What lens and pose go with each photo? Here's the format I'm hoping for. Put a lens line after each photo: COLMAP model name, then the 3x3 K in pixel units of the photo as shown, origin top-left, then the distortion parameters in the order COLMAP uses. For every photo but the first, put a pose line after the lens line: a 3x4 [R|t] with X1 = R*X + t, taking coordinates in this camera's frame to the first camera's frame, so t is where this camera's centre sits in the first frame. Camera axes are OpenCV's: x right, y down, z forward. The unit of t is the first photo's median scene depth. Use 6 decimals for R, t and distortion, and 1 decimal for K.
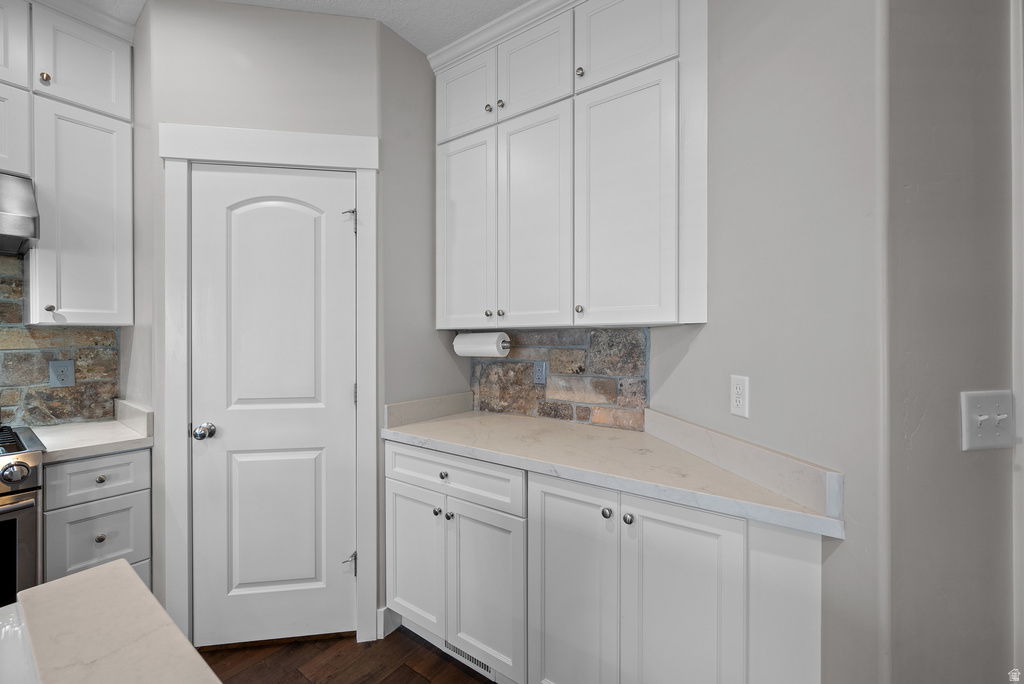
lens RADIAL K [[412.4, 0, 513.9], [0, 412.4, 339.5], [0, 0, 1]] dist [-0.000344, 0.000156]
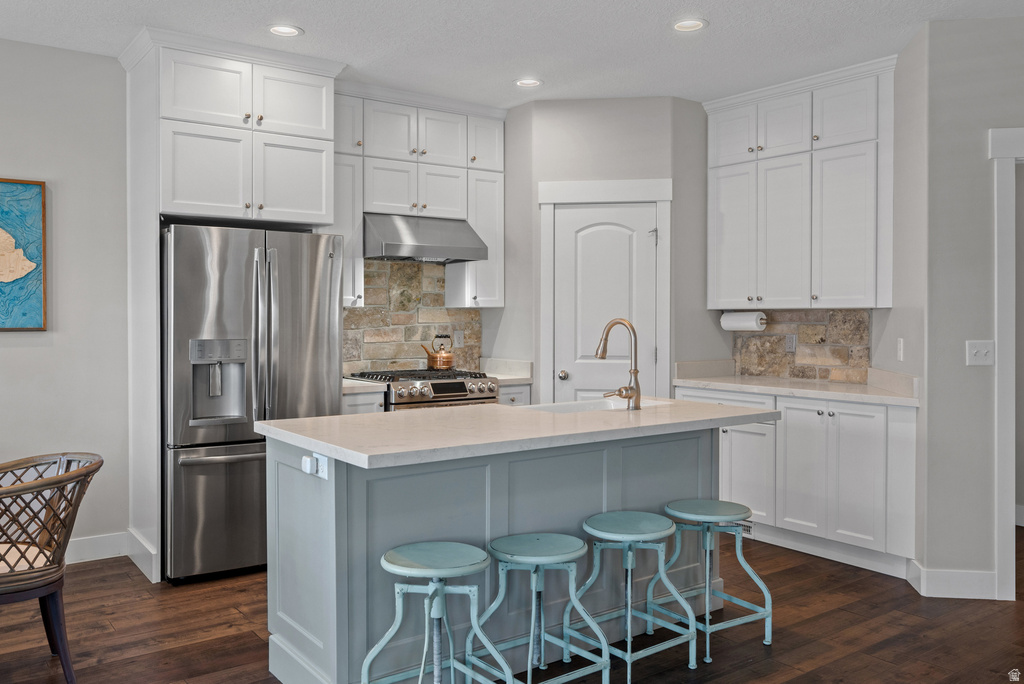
lens RADIAL K [[832.0, 0, 513.9], [0, 832.0, 324.4], [0, 0, 1]] dist [-0.000711, -0.003547]
pose [[0.952096, 0.005136, -0.305756, 0.038254], [-0.002423, 0.999954, 0.009253, -0.000363], [0.305790, -0.008069, 0.952065, -1.916743]]
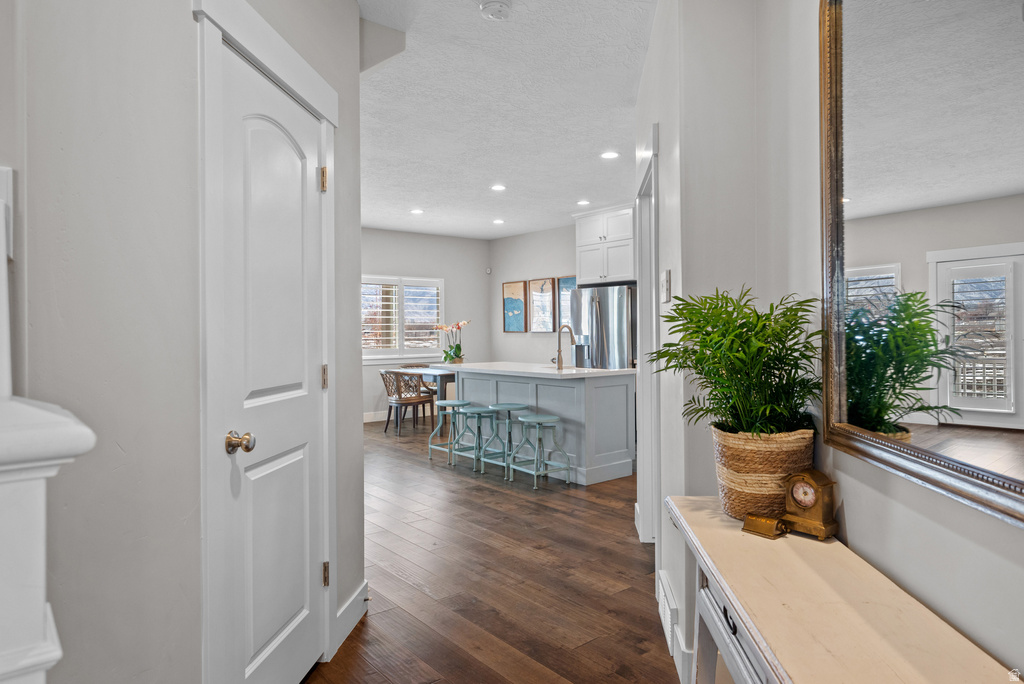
lens RADIAL K [[626.2, 0, 513.1], [0, 626.2, 329.8], [0, 0, 1]] dist [0.000040, -0.000020]
pose [[-0.253352, -0.000633, -0.967374, 2.646723], [0.003628, 0.999992, -0.001605, 0.032655], [0.967367, -0.003916, -0.253348, 0.571899]]
